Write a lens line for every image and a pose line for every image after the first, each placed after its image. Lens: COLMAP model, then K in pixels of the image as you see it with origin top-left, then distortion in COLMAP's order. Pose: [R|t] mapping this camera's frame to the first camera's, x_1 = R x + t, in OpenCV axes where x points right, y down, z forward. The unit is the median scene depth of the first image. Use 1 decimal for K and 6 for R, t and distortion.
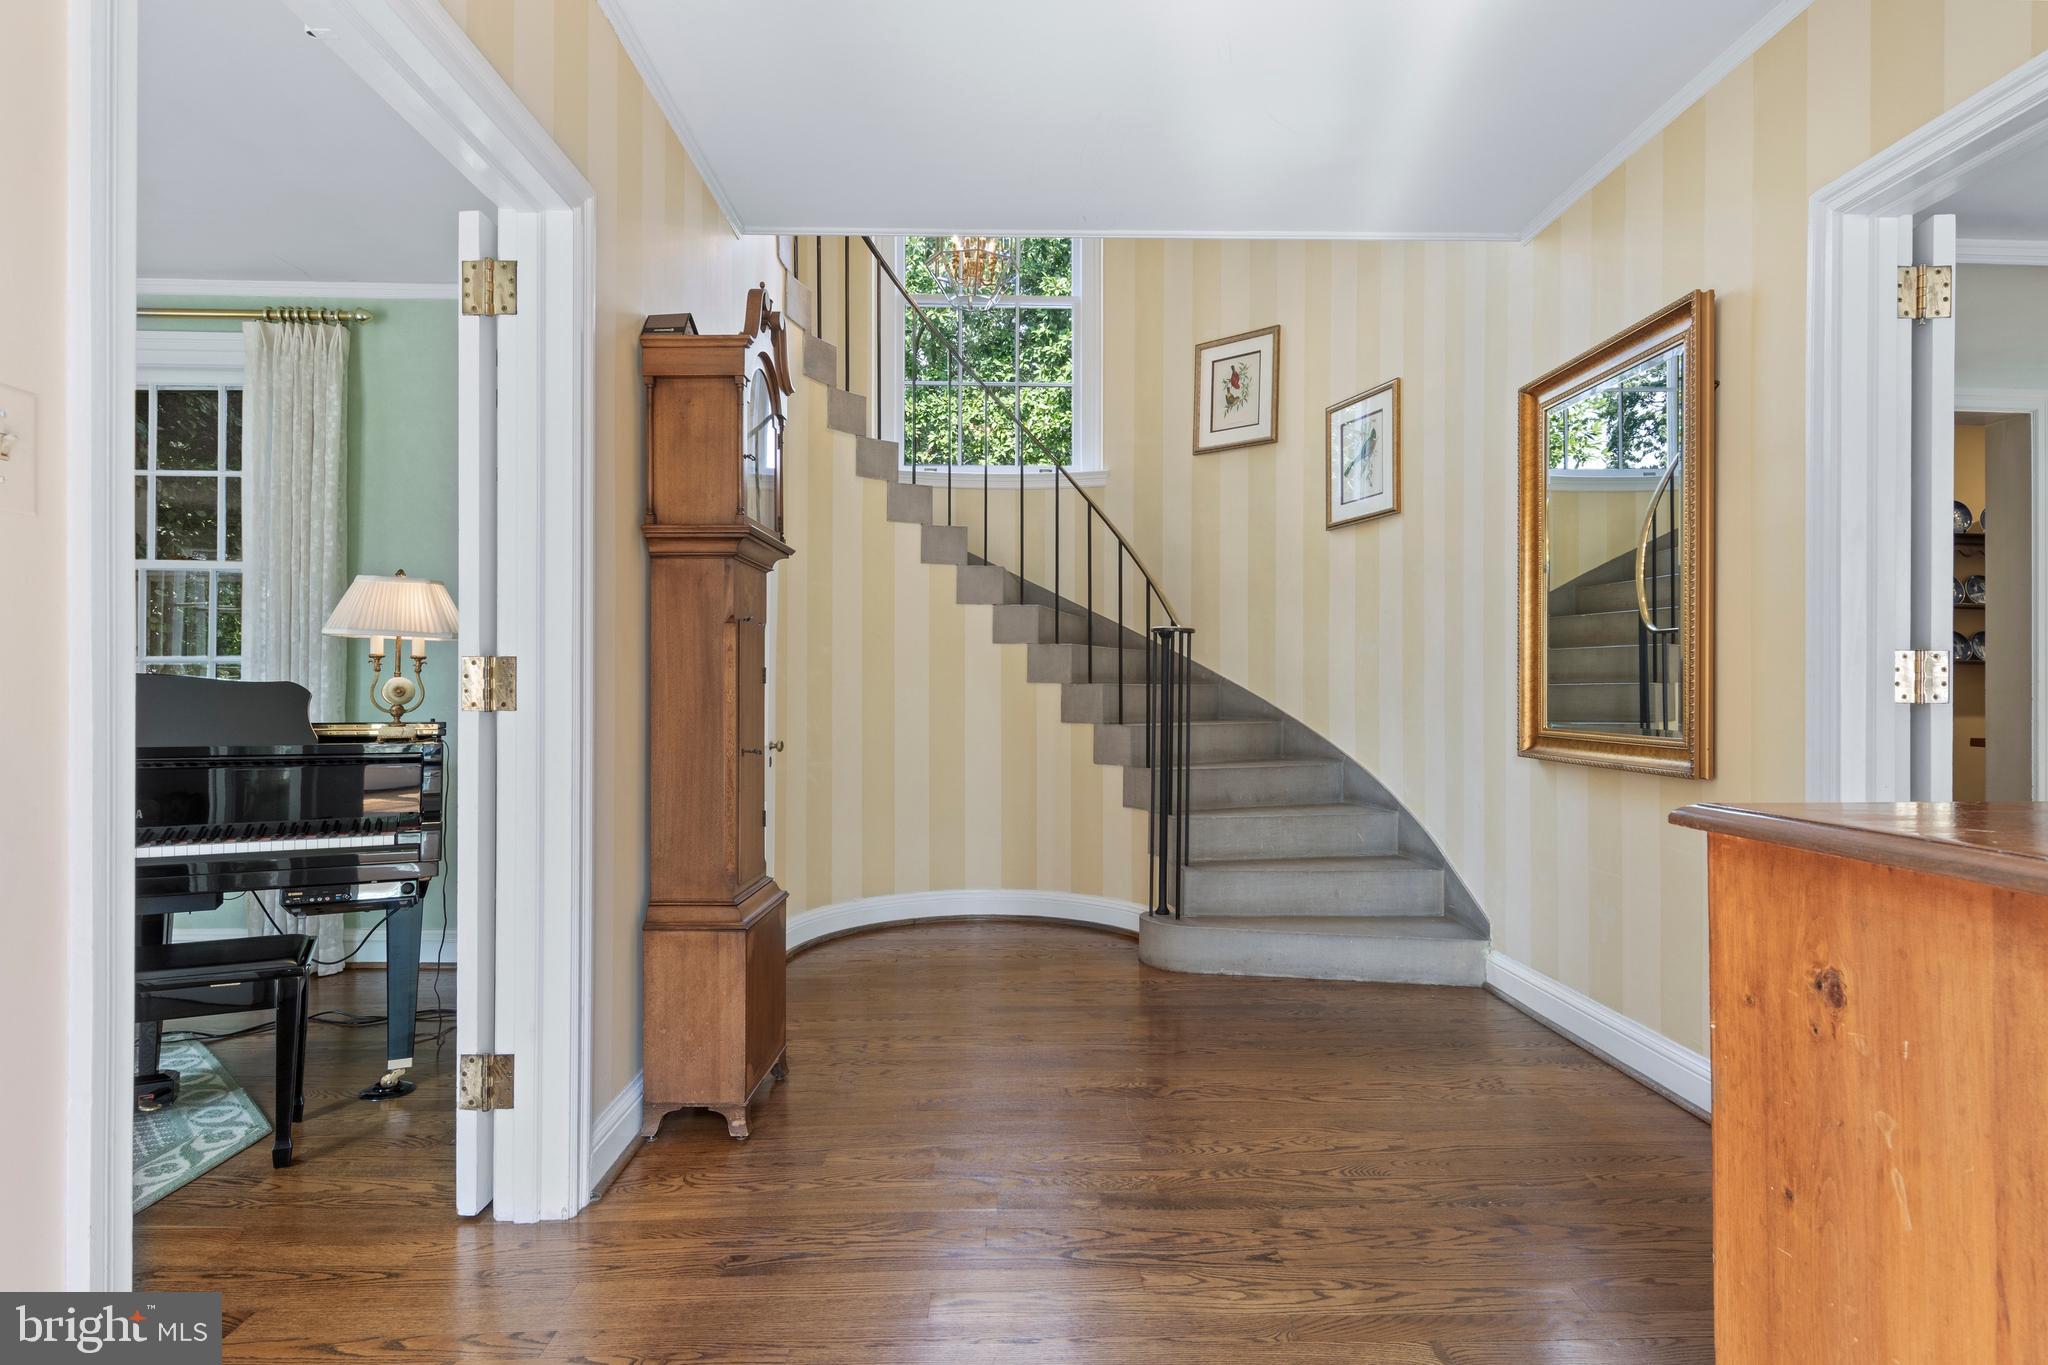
lens RADIAL K [[1034.2, 0, 1024.0], [0, 1034.2, 682.5], [0, 0, 1]] dist [0.005470, -0.001304]
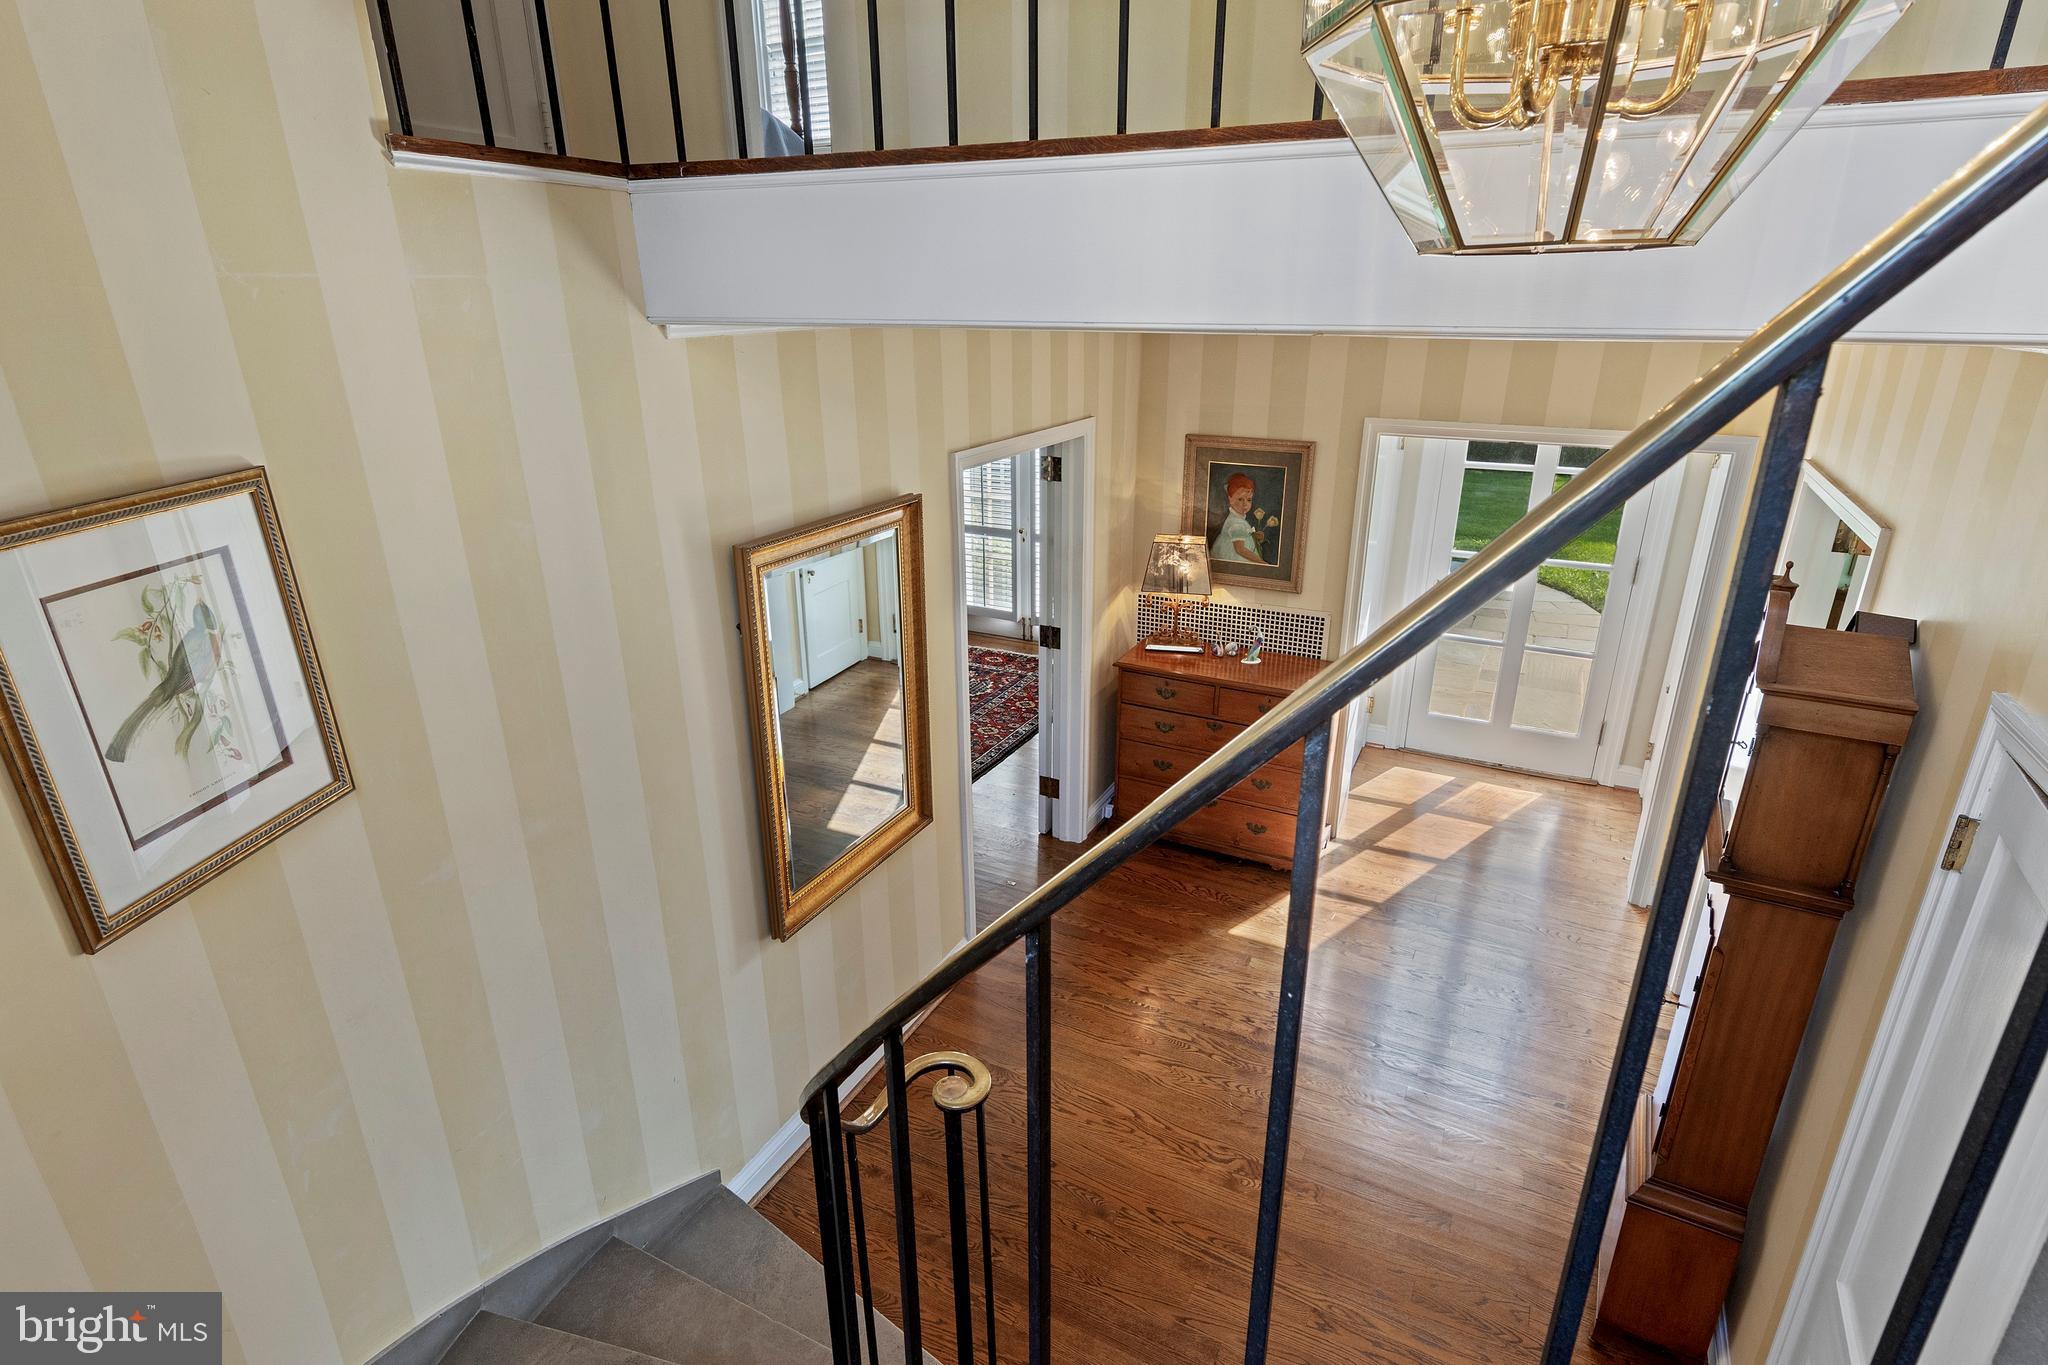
lens RADIAL K [[1027.5, 0, 1024.0], [0, 1027.5, 682.5], [0, 0, 1]] dist [0.010146, 0.000068]
pose [[-0.876209, -0.167820, 0.451768, -0.101727], [0.000161, 0.937310, 0.348498, -0.578432], [-0.481931, 0.305429, -0.821252, 1.983188]]
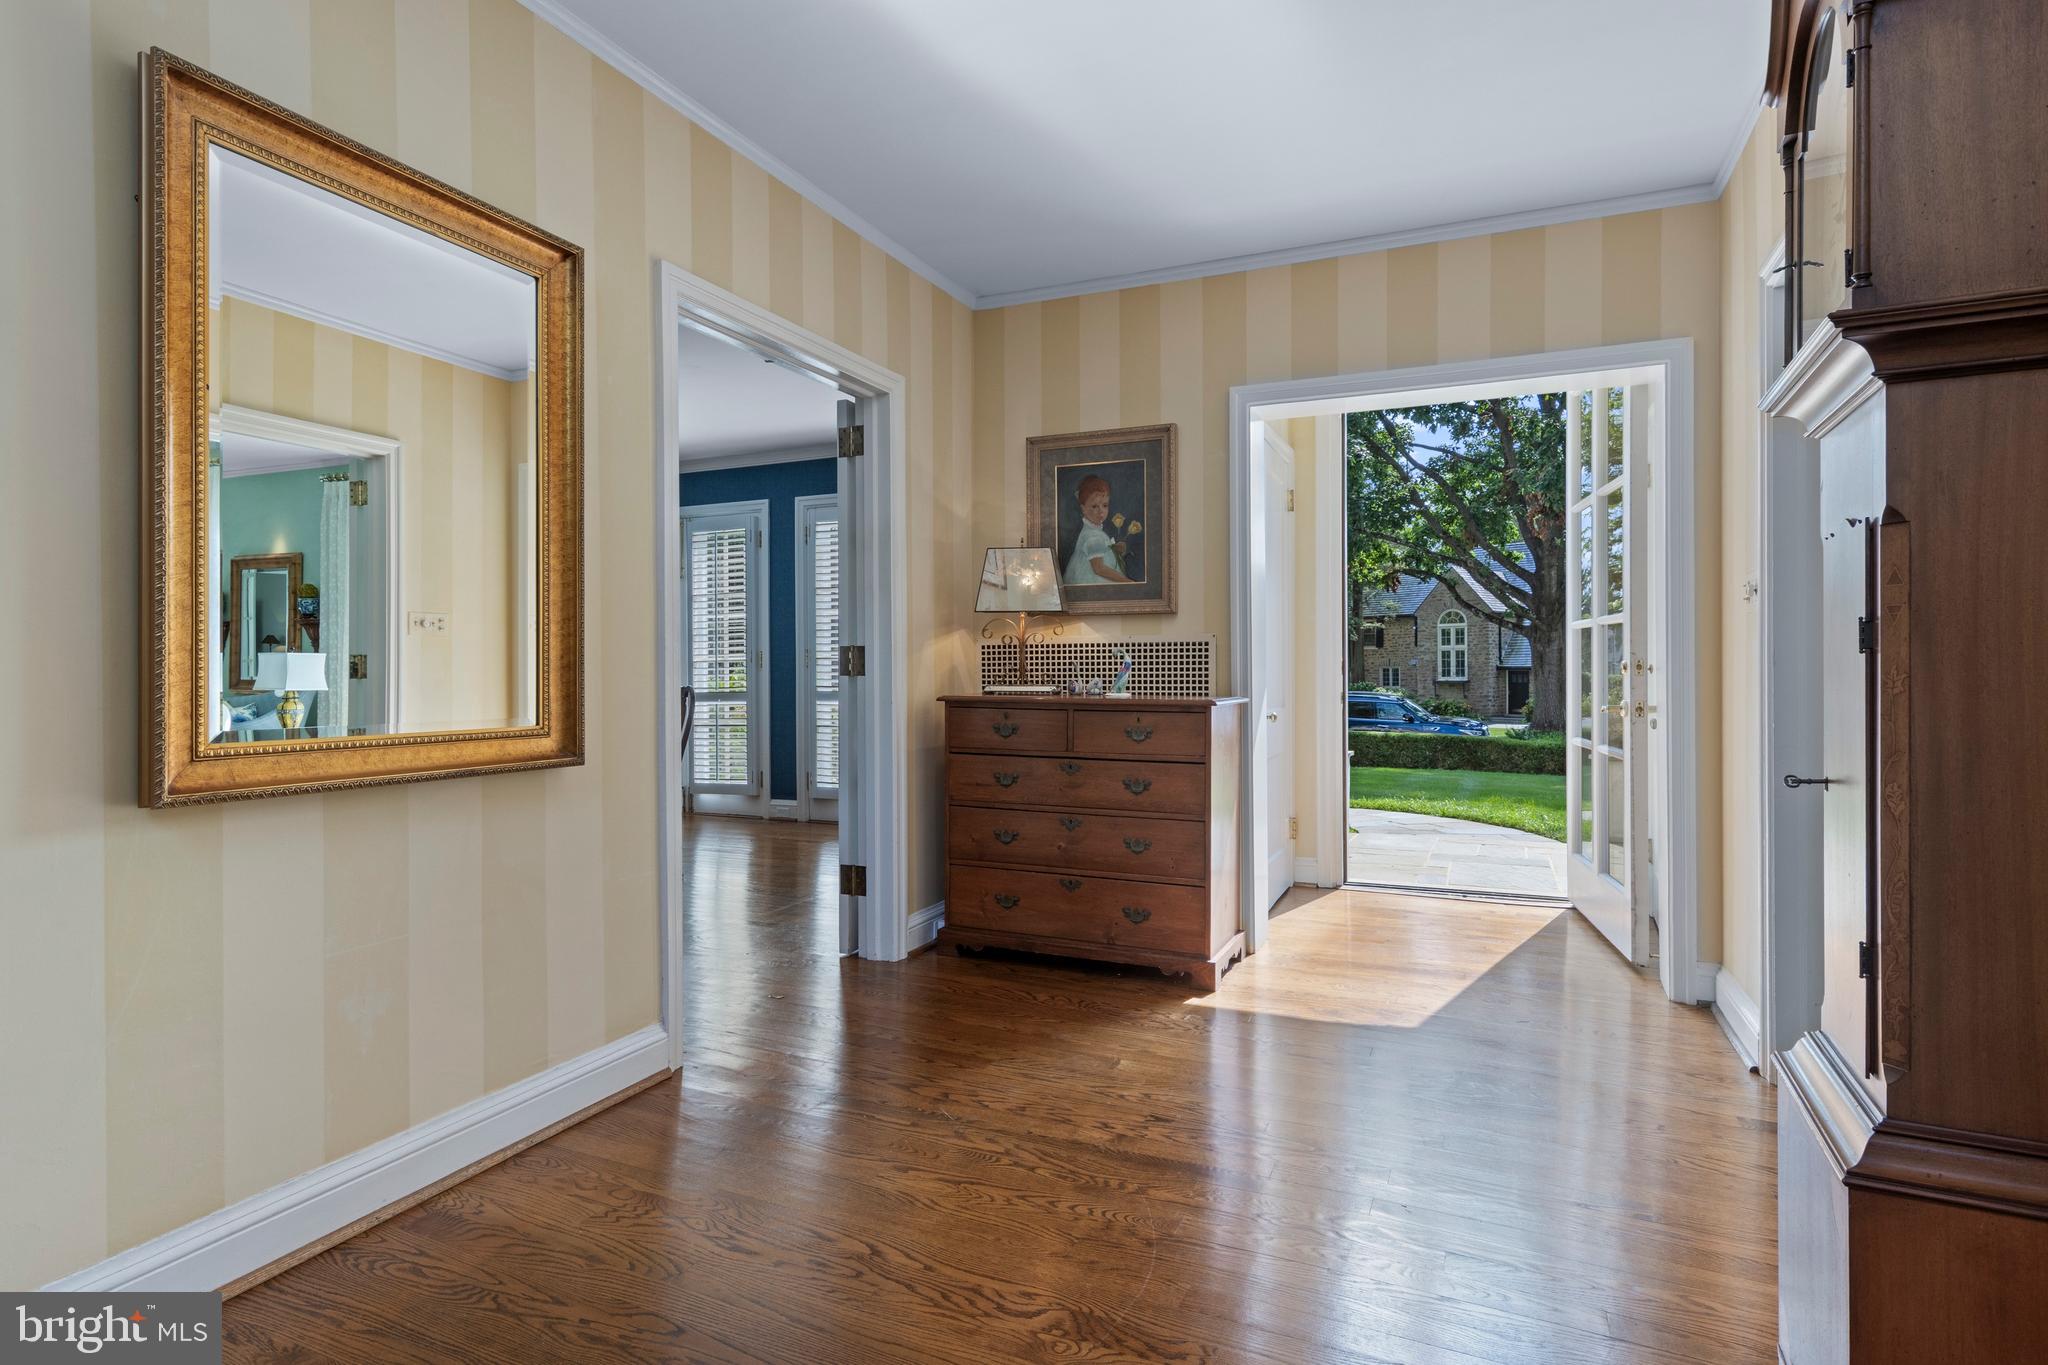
lens RADIAL K [[1034.2, 0, 1024.0], [0, 1034.2, 682.5], [0, 0, 1]] dist [0.005470, -0.001304]
pose [[-0.898664, 0.000001, 0.438638, -0.124760], [0.001828, 0.999991, 0.003743, 0.012613], [-0.438635, 0.004166, -0.898656, 1.585638]]
